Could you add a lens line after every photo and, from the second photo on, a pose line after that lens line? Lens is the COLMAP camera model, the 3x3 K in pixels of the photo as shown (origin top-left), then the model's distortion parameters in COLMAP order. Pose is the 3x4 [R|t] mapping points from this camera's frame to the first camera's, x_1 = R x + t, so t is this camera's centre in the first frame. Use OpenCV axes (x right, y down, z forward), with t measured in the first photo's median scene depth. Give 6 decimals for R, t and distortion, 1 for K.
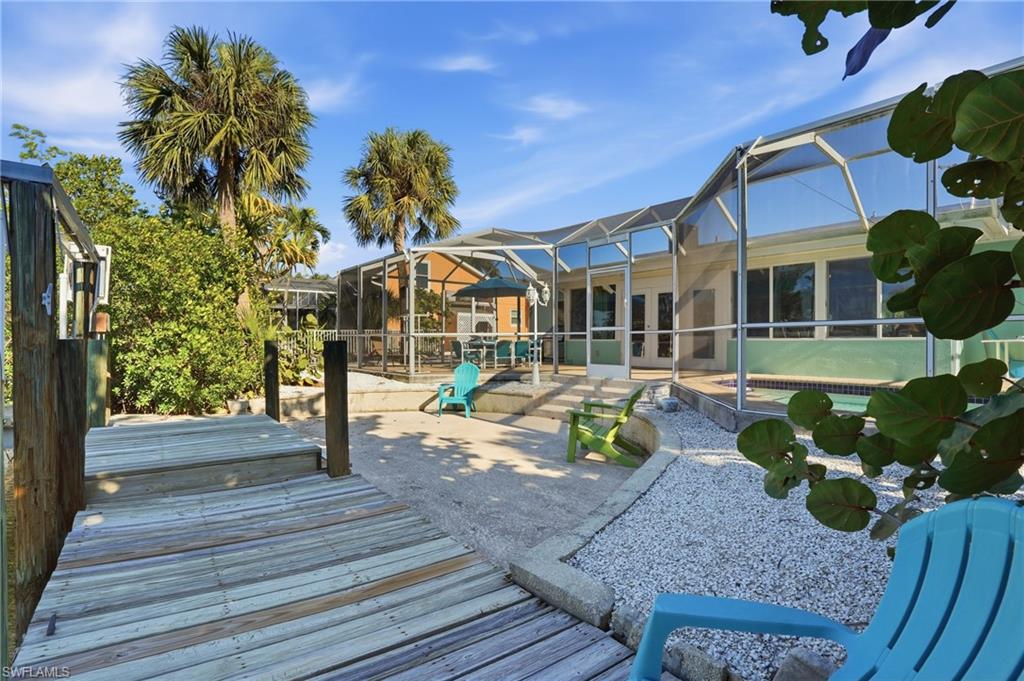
lens RADIAL K [[470.4, 0, 517.9], [0, 470.4, 341.8], [0, 0, 1]] dist [-0.037859, -0.000497]
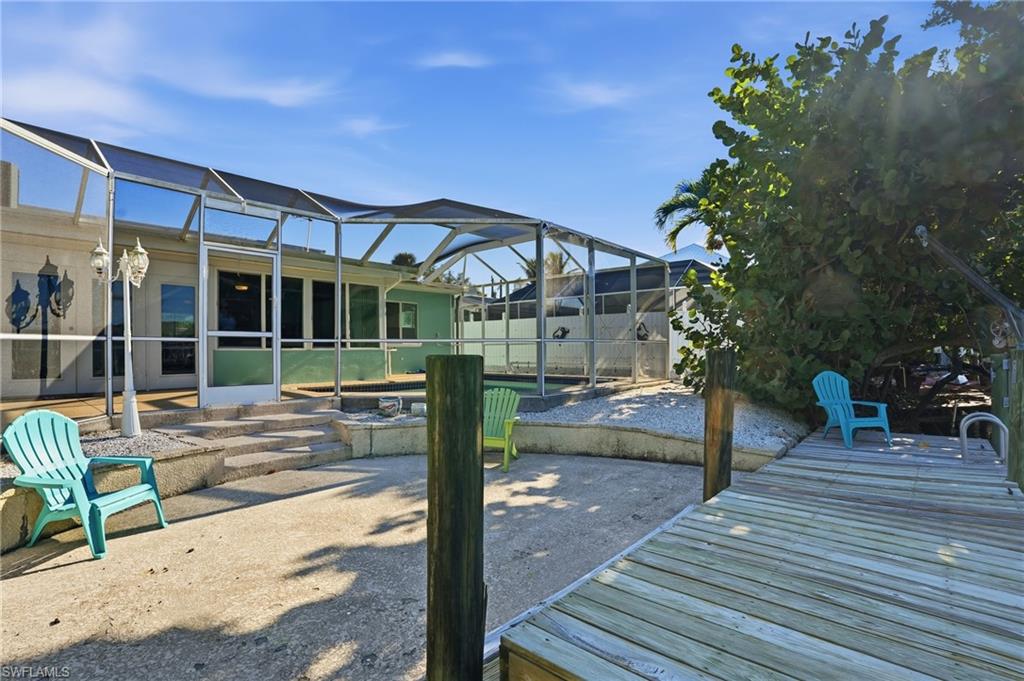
lens RADIAL K [[470.4, 0, 514.4], [0, 470.4, 344.9], [0, 0, 1]] dist [-0.037859, -0.000497]
pose [[-0.136508, 0.006626, 0.990617, -0.874704], [0.010366, 0.999932, -0.005260, -0.008282], [-0.990585, 0.009551, -0.136567, 1.112064]]
